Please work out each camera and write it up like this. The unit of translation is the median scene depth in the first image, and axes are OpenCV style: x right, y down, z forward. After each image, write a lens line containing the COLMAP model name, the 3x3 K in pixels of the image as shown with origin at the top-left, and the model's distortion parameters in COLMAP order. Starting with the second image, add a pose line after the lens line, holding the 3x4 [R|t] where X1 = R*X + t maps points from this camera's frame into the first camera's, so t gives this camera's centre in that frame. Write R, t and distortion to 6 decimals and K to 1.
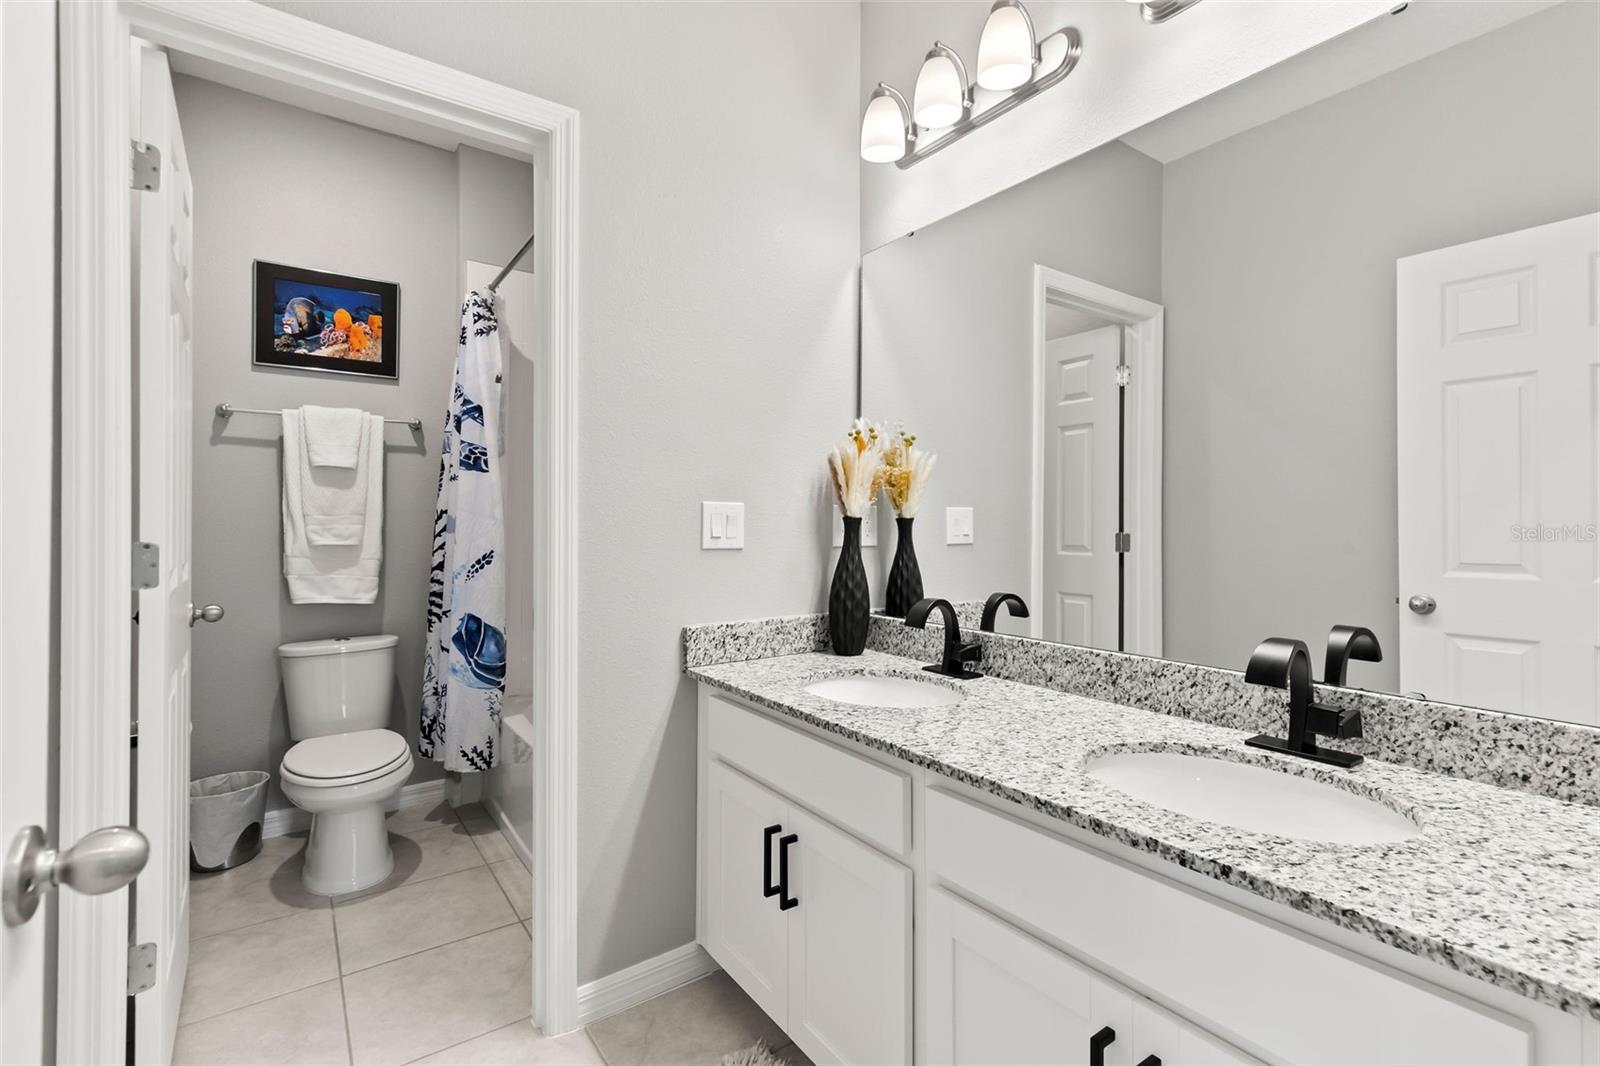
lens RADIAL K [[730.4, 0, 790.4], [0, 730.4, 521.3], [0, 0, 1]] dist [0.015429, -0.004556]
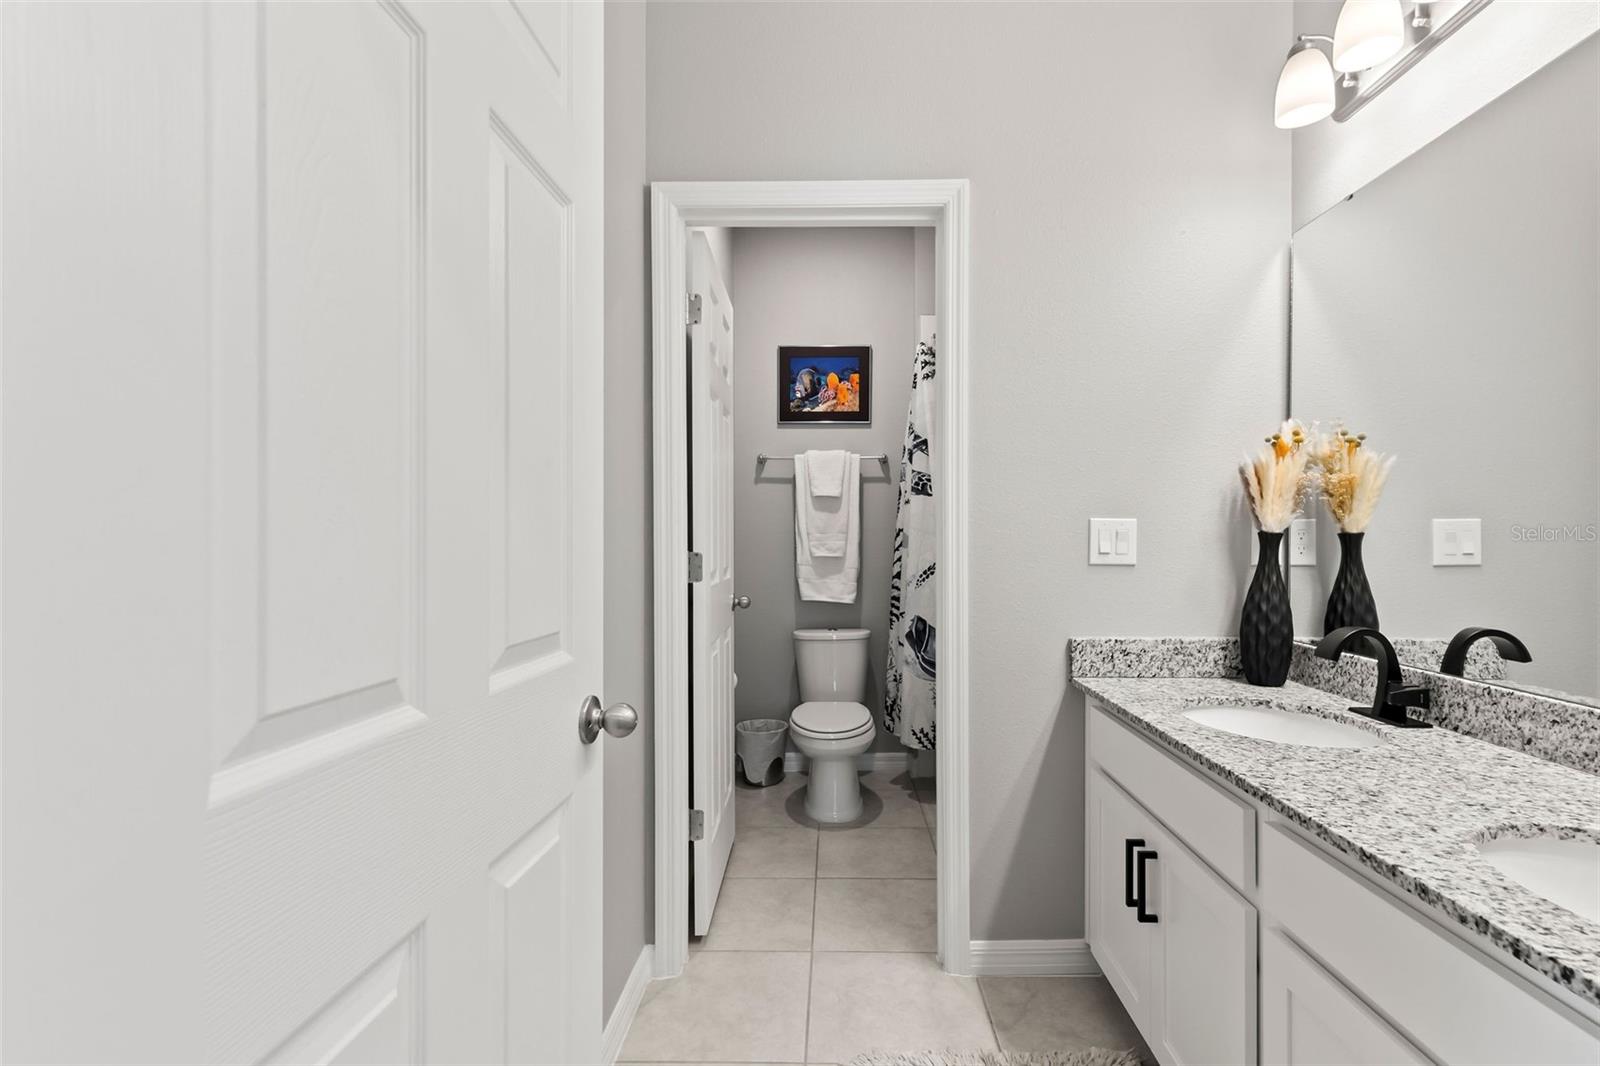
lens RADIAL K [[730.4, 0, 815.5], [0, 730.4, 548.8], [0, 0, 1]] dist [0.015429, -0.004556]
pose [[0.797803, 0.006463, -0.602884, 0.189107], [0.002642, 0.999895, 0.014216, 0.000299], [0.602913, -0.012935, 0.797702, -0.055822]]
